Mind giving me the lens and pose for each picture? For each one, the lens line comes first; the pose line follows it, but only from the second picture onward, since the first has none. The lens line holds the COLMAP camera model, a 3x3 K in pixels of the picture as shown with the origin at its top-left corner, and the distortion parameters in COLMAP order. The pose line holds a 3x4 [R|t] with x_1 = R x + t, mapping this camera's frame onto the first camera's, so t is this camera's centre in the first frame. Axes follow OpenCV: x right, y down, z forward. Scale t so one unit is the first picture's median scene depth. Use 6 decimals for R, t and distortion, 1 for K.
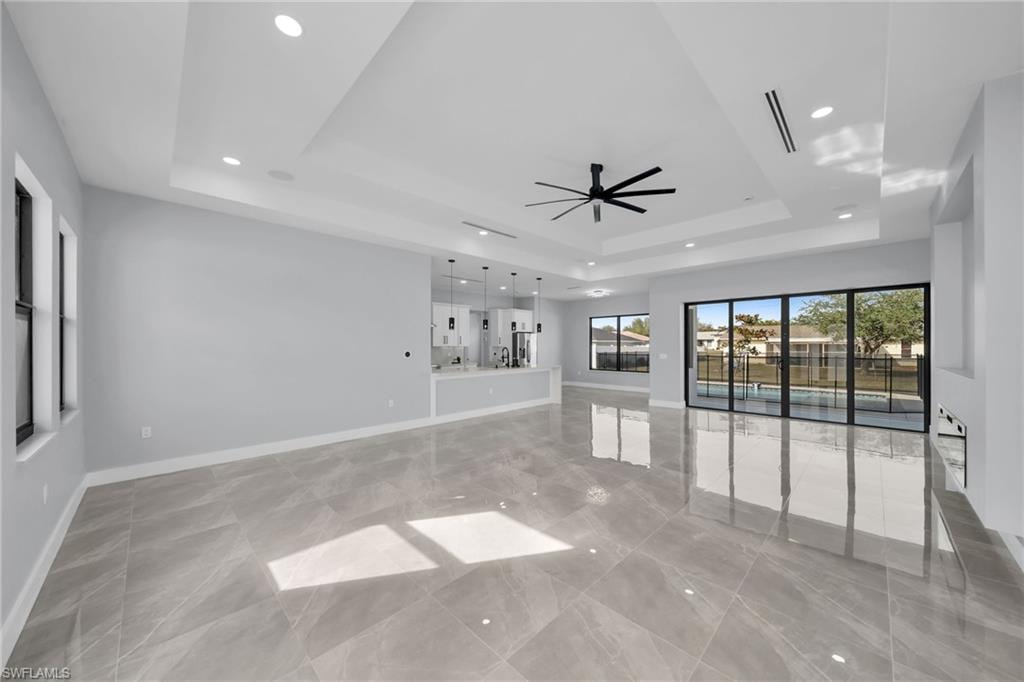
lens RADIAL K [[358.5, 0, 511.8], [0, 358.5, 343.3], [0, 0, 1]] dist [0.006786, -0.003889]
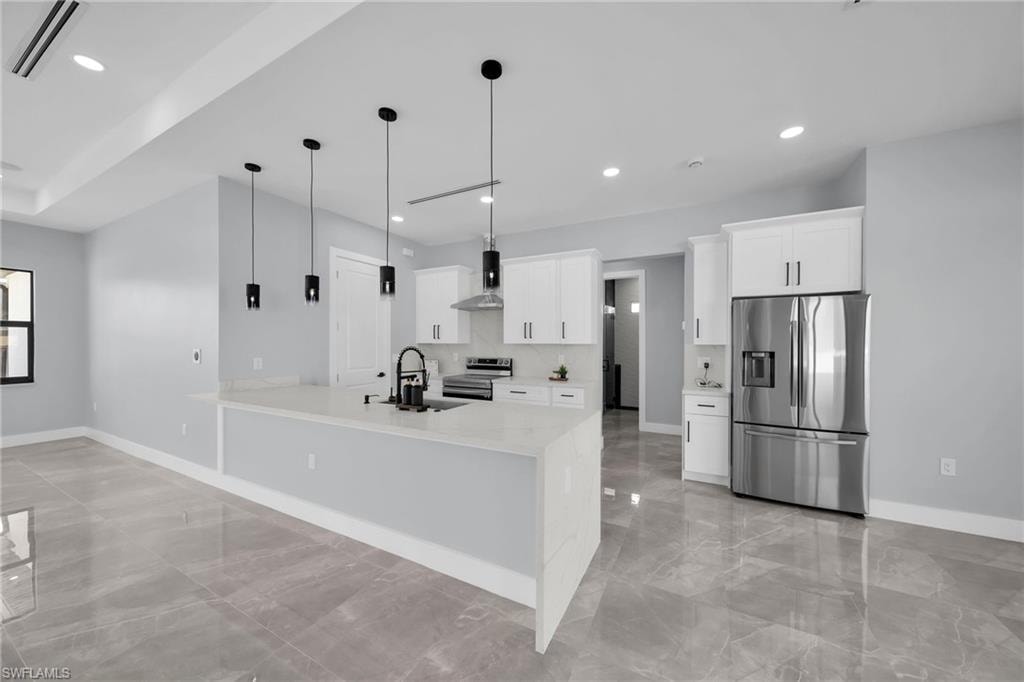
lens RADIAL K [[358.5, 0, 511.8], [0, 358.5, 343.3], [0, 0, 1]] dist [0.006786, -0.003889]
pose [[0.297582, 0.002206, -0.954694, 0.344871], [0.005265, 0.999978, 0.003952, 0.007372], [0.954682, -0.006202, 0.297564, 1.025718]]
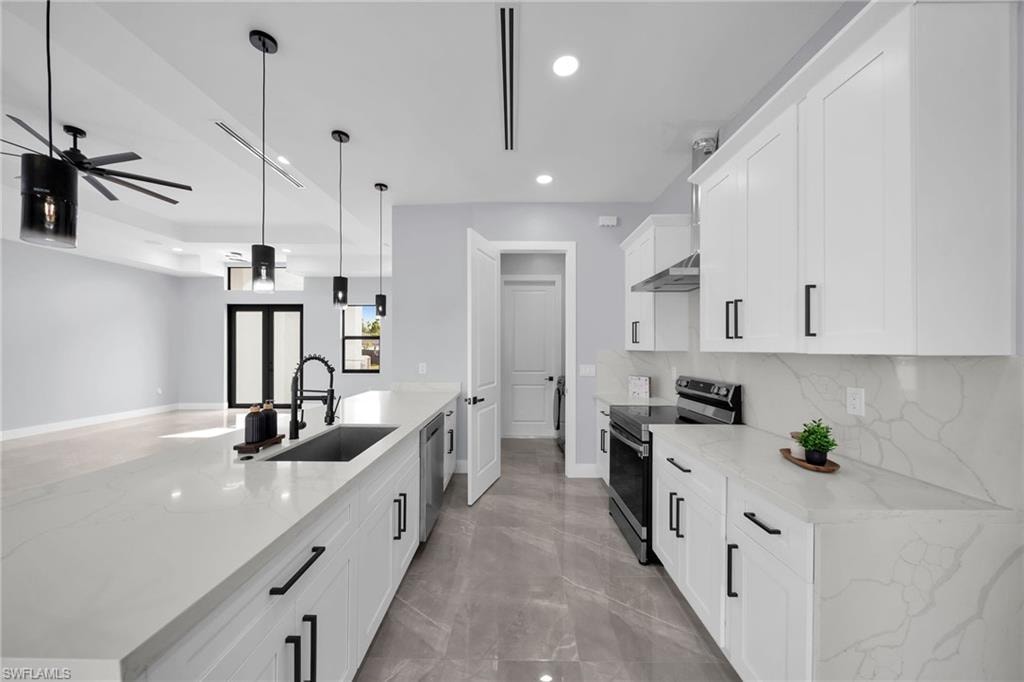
lens RADIAL K [[358.5, 0, 511.8], [0, 358.5, 343.3], [0, 0, 1]] dist [0.006786, -0.003889]
pose [[-0.706666, -0.011360, -0.707456, 0.056185], [0.002699, 0.999821, -0.018751, 0.008880], [0.707542, -0.015160, -0.706509, 1.300221]]
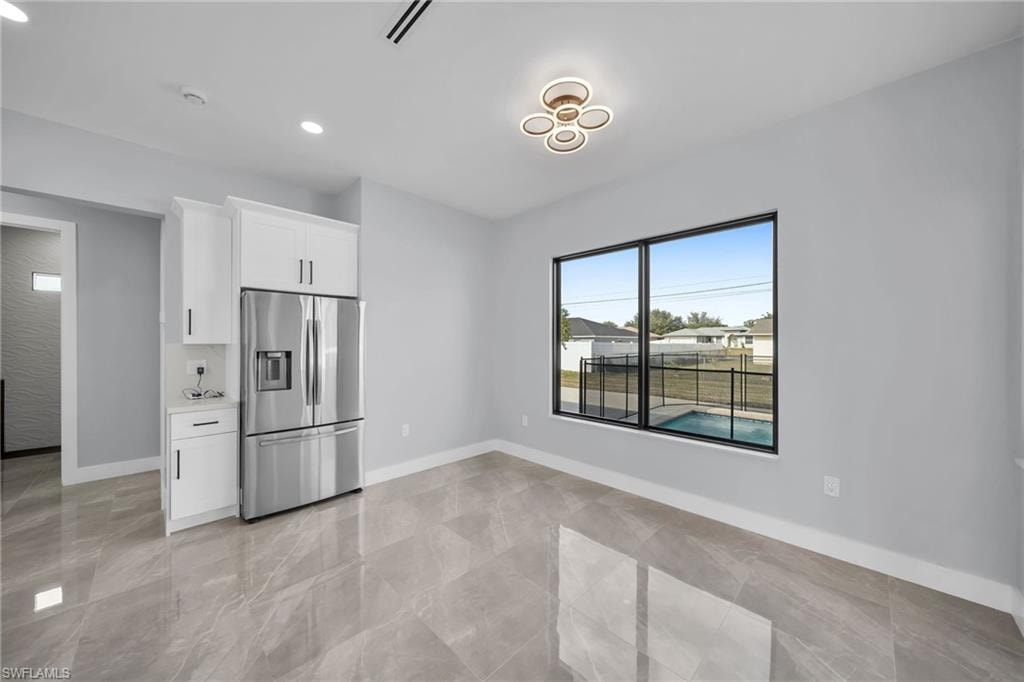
lens RADIAL K [[358.5, 0, 511.8], [0, 358.5, 343.3], [0, 0, 1]] dist [0.006786, -0.003889]
pose [[0.999996, 0.002926, -0.000280, 0.281500], [-0.002923, 0.999942, 0.010401, 0.007176], [0.000310, -0.010400, 0.999946, 1.047141]]
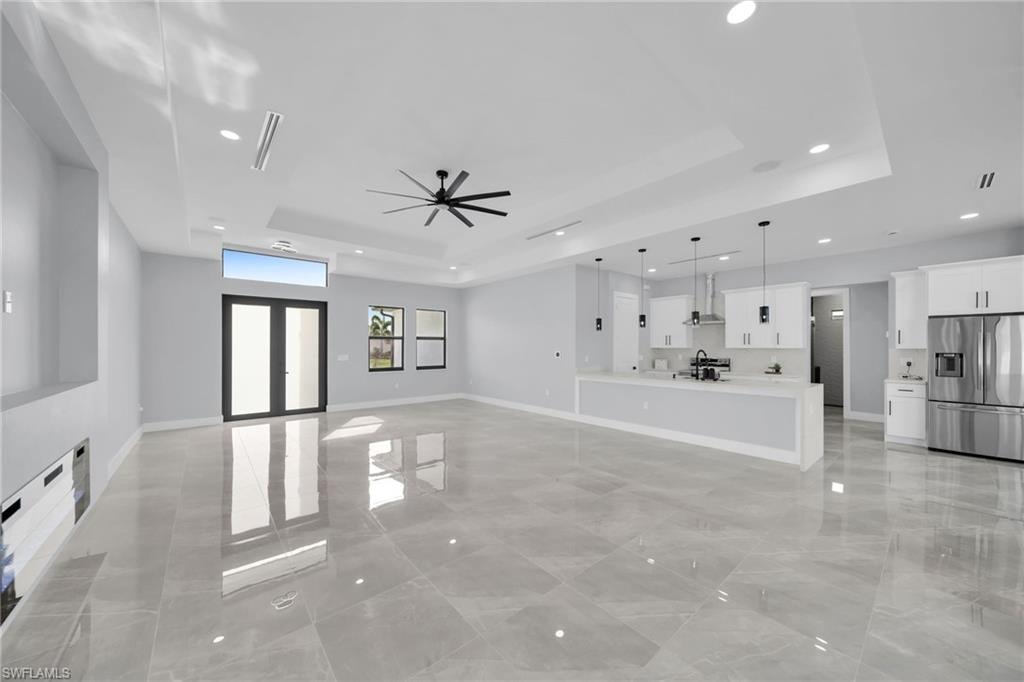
lens RADIAL K [[358.5, 0, 511.8], [0, 358.5, 343.3], [0, 0, 1]] dist [0.006786, -0.003889]
pose [[-0.078537, -0.009514, -0.996866, 0.701489], [0.008333, 0.999913, -0.010199, 0.003013], [0.996876, -0.009108, -0.078451, 0.724841]]
